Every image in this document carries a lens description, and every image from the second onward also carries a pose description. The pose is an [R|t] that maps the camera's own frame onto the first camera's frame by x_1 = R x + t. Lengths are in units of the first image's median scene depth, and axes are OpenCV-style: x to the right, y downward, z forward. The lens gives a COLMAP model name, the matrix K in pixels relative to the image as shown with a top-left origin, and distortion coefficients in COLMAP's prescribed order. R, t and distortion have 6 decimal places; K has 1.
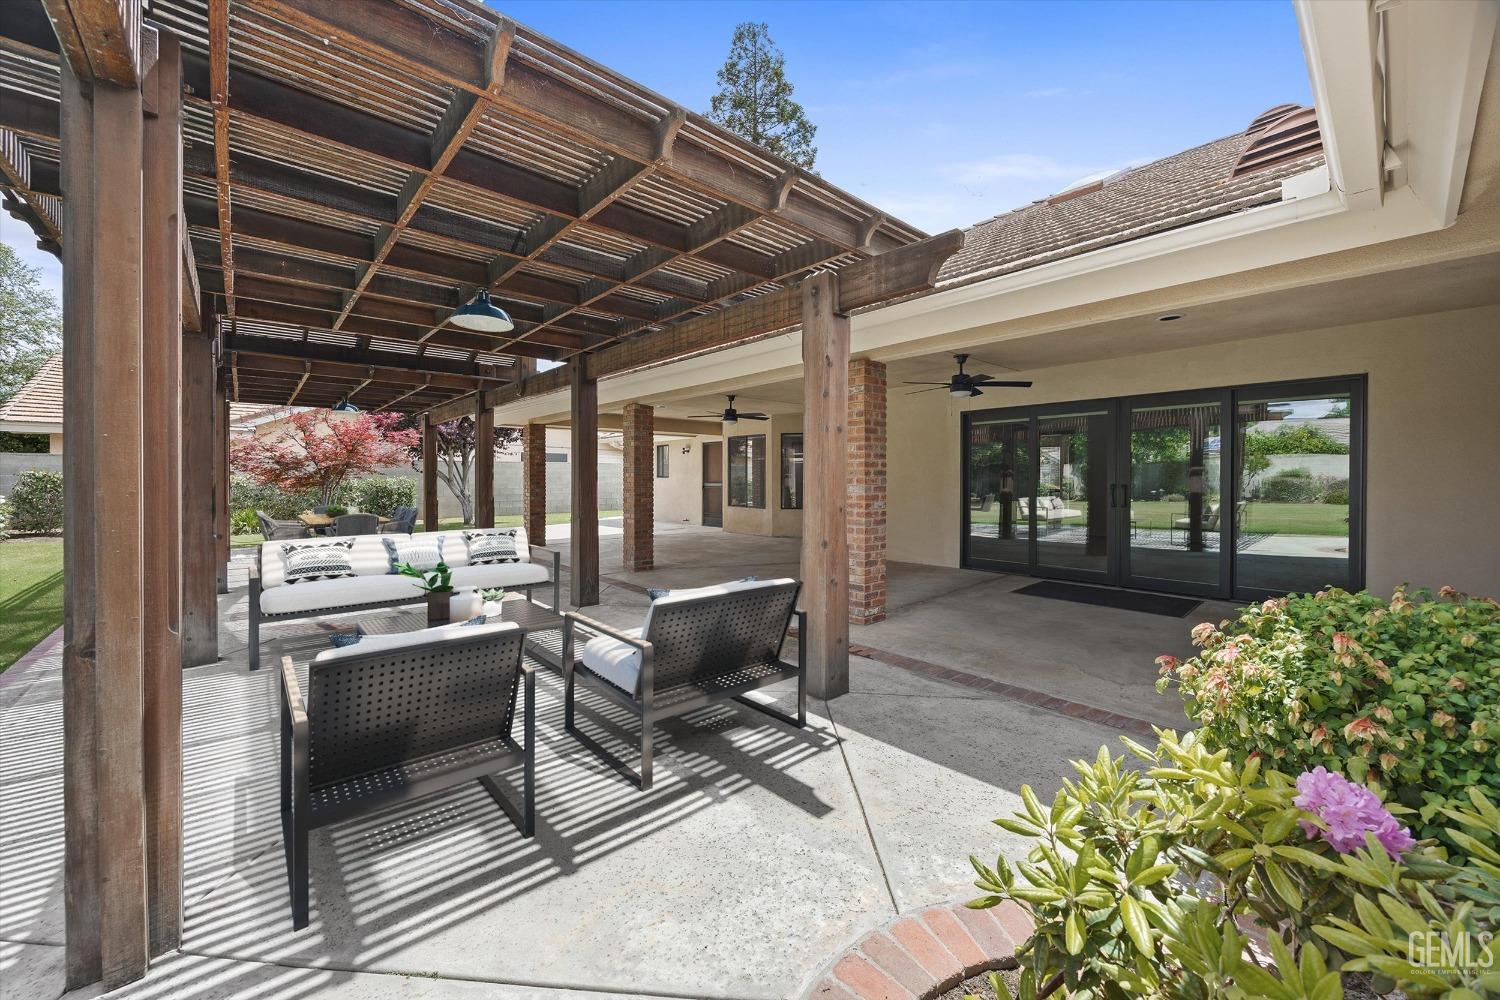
lens RADIAL K [[586.2, 0, 744.4], [0, 586.2, 489.3], [0, 0, 1]] dist [-0.000201, 0.000017]
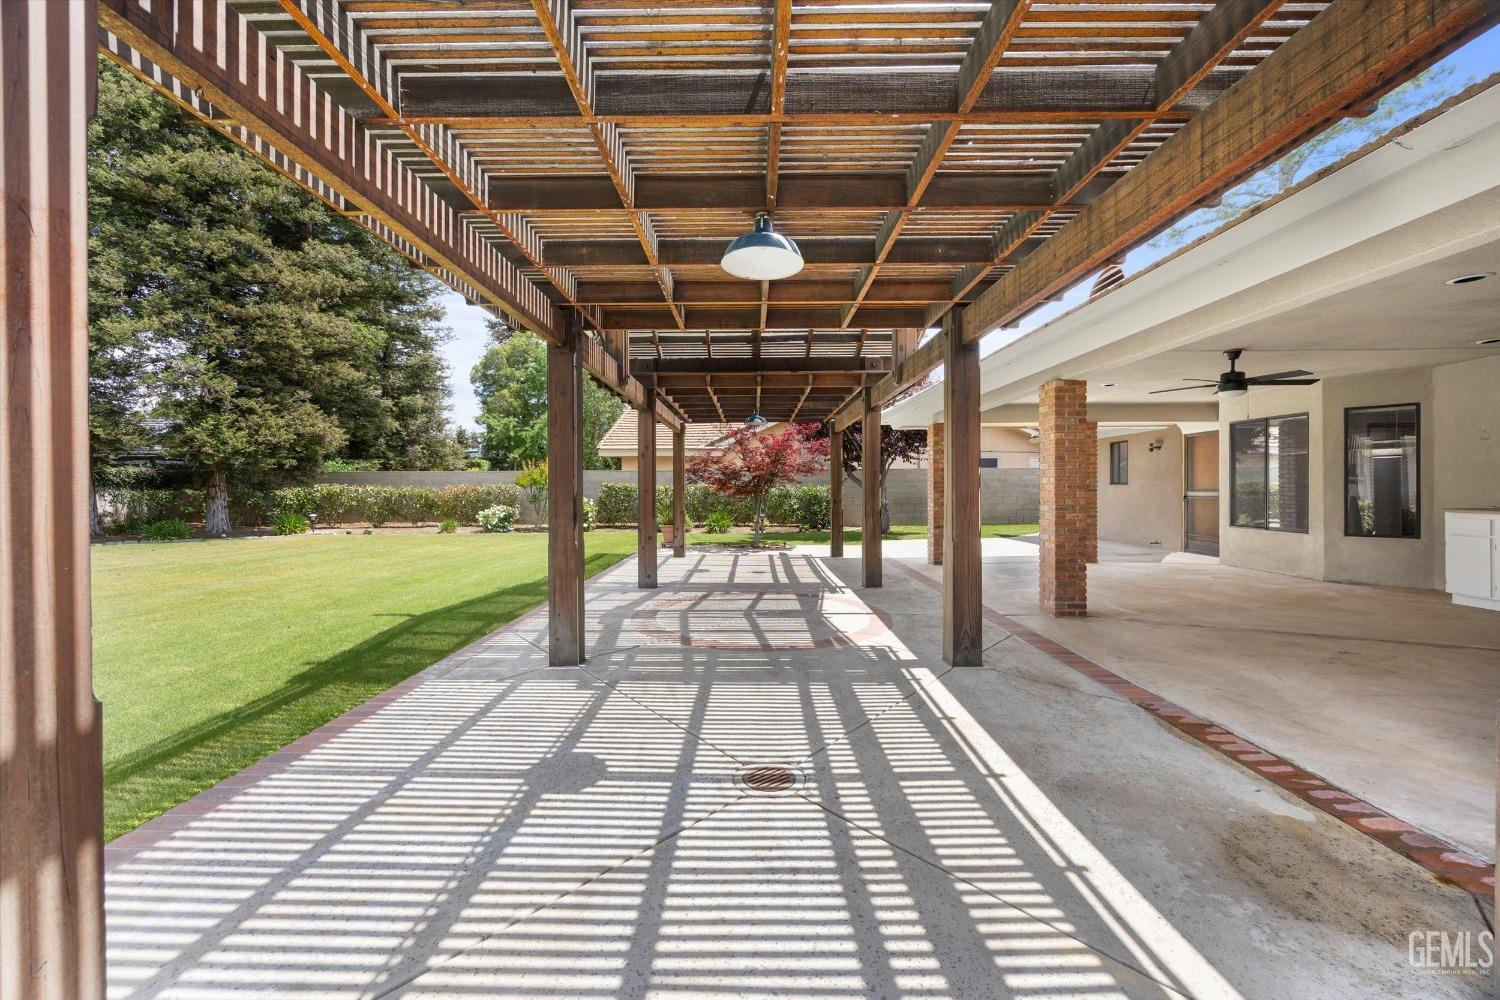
lens RADIAL K [[586.2, 0, 744.4], [0, 586.2, 489.3], [0, 0, 1]] dist [-0.000201, 0.000017]
pose [[0.748569, -0.000493, -0.663056, 0.000825], [-0.008652, 0.999907, -0.010512, -0.002093], [0.663000, 0.013606, 0.748496, 0.163538]]
